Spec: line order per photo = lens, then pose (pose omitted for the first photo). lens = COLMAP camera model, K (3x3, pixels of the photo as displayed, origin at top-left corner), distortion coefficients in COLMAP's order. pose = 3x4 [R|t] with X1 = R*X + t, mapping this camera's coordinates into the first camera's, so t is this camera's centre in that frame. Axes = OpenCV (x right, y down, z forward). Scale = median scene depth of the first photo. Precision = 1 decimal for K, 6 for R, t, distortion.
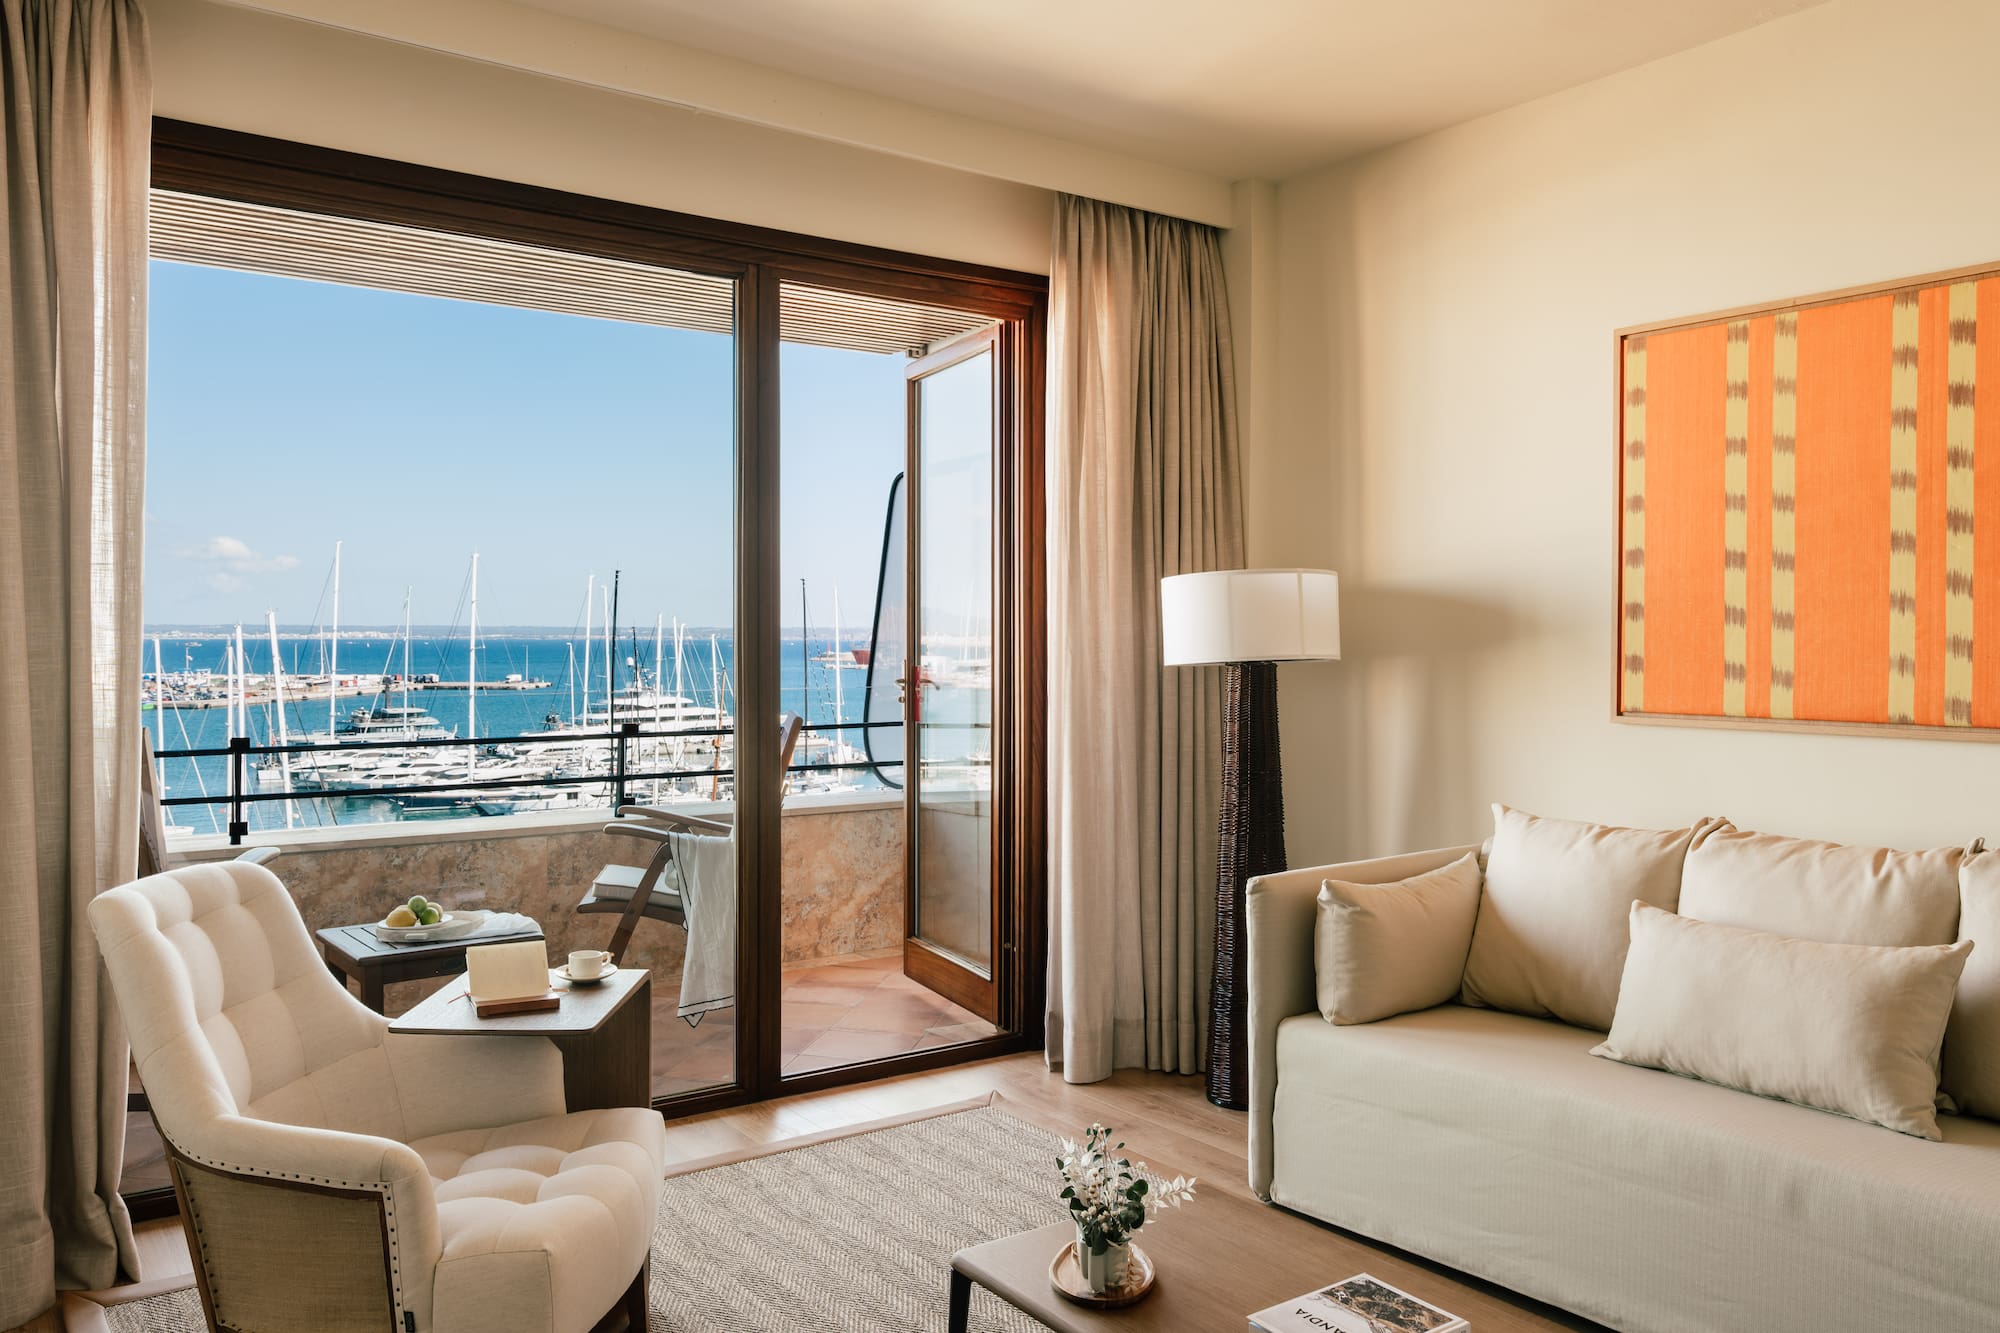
lens RADIAL K [[1536.1, 0, 1000.0], [0, 1536.1, 666.5], [0, 0, 1]] dist [0.000857, -0.000782]
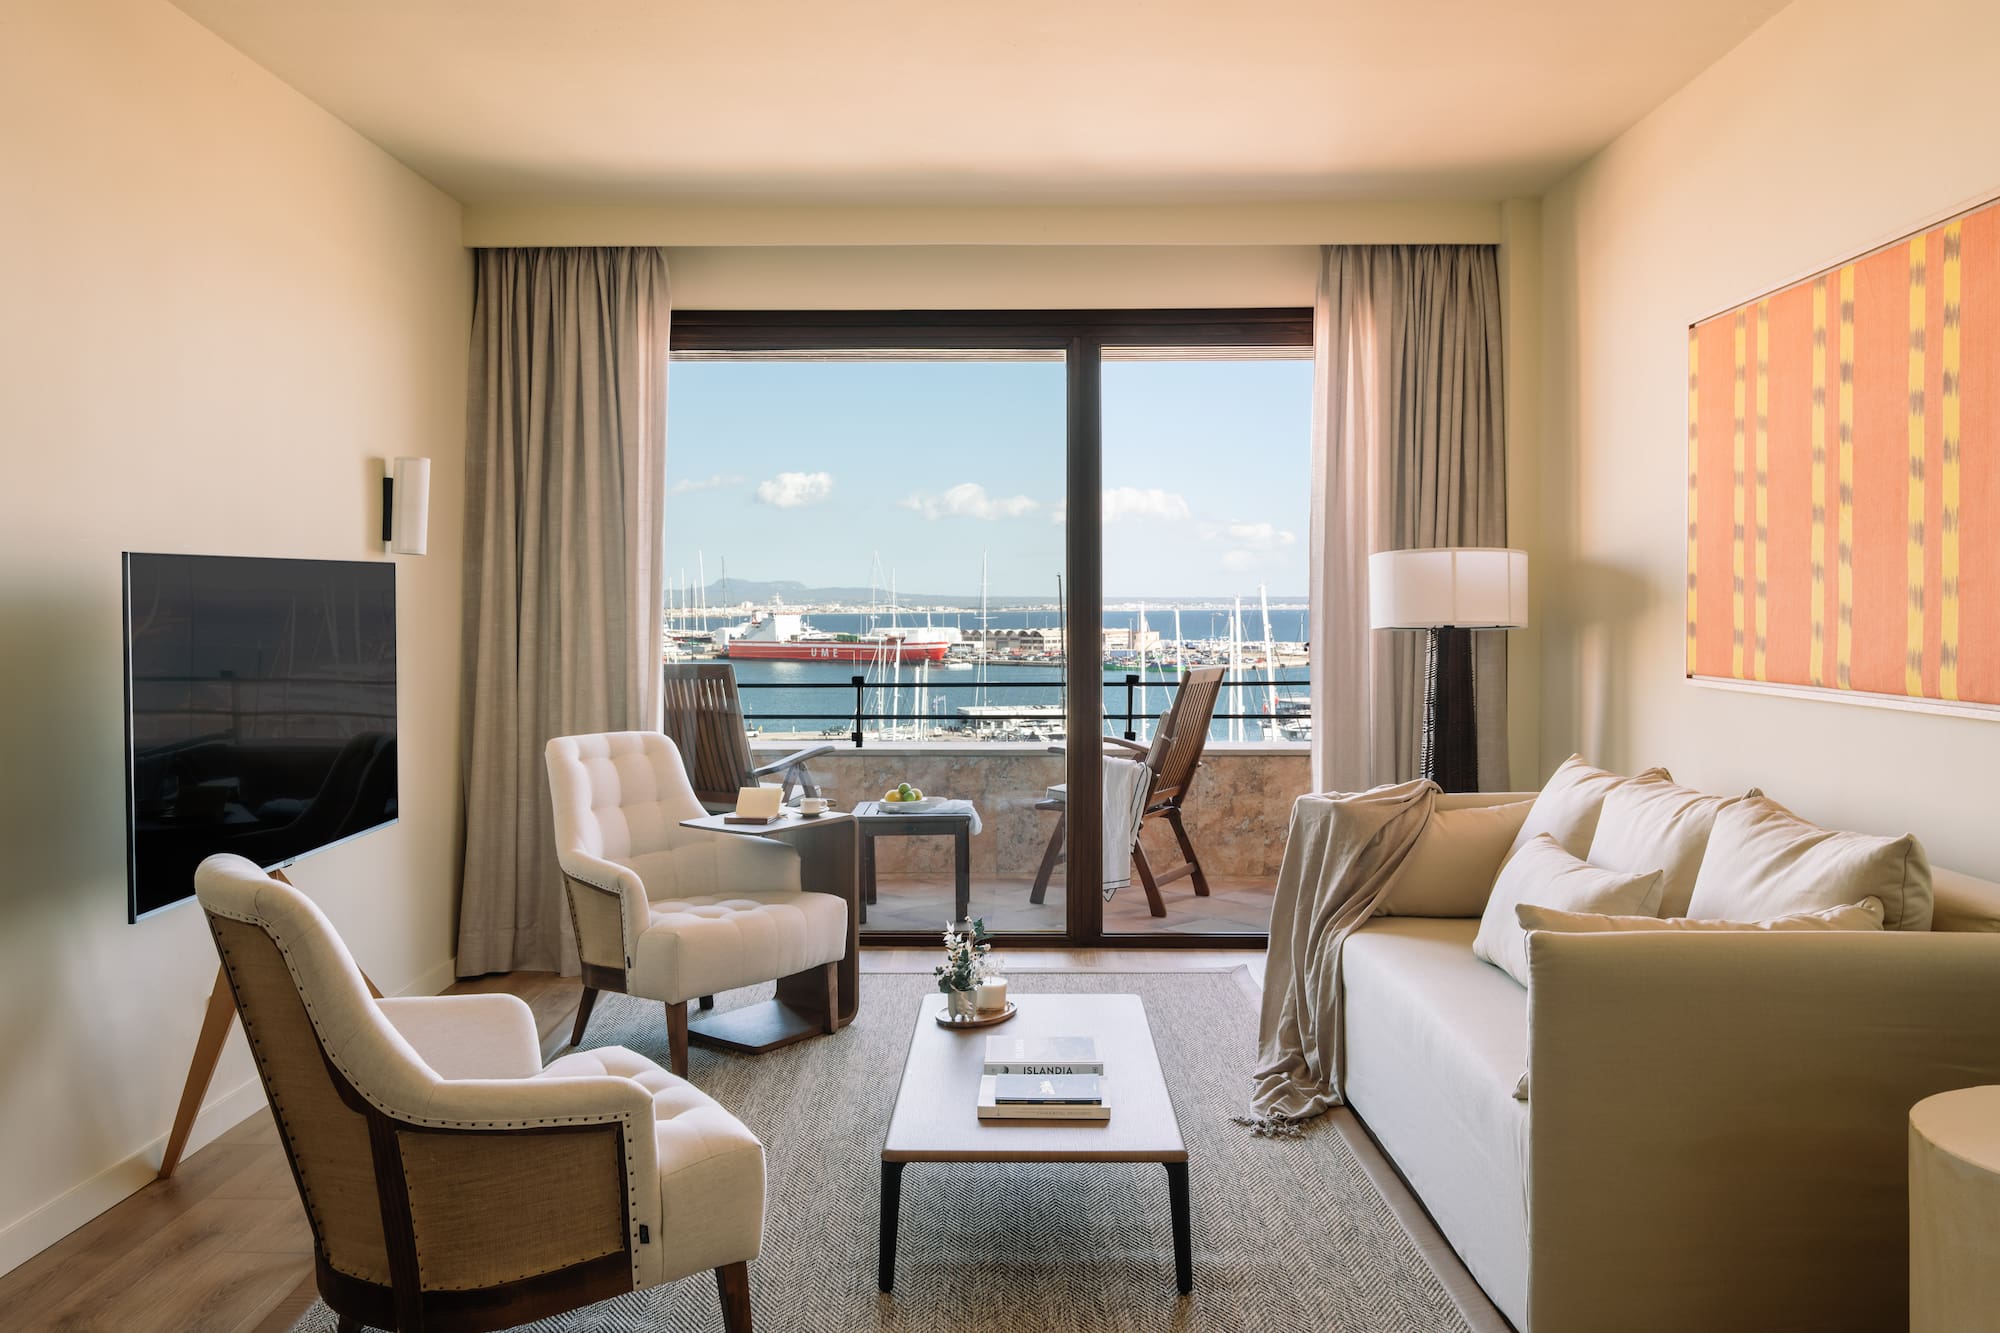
lens RADIAL K [[1536.1, 0, 1000.0], [0, 1536.1, 666.5], [0, 0, 1]] dist [0.000857, -0.000782]
pose [[0.802588, 0.018357, -0.596251, 0.579161], [-0.006665, 0.999740, 0.021808, 0.003015], [0.596496, -0.013529, 0.802502, -0.141869]]
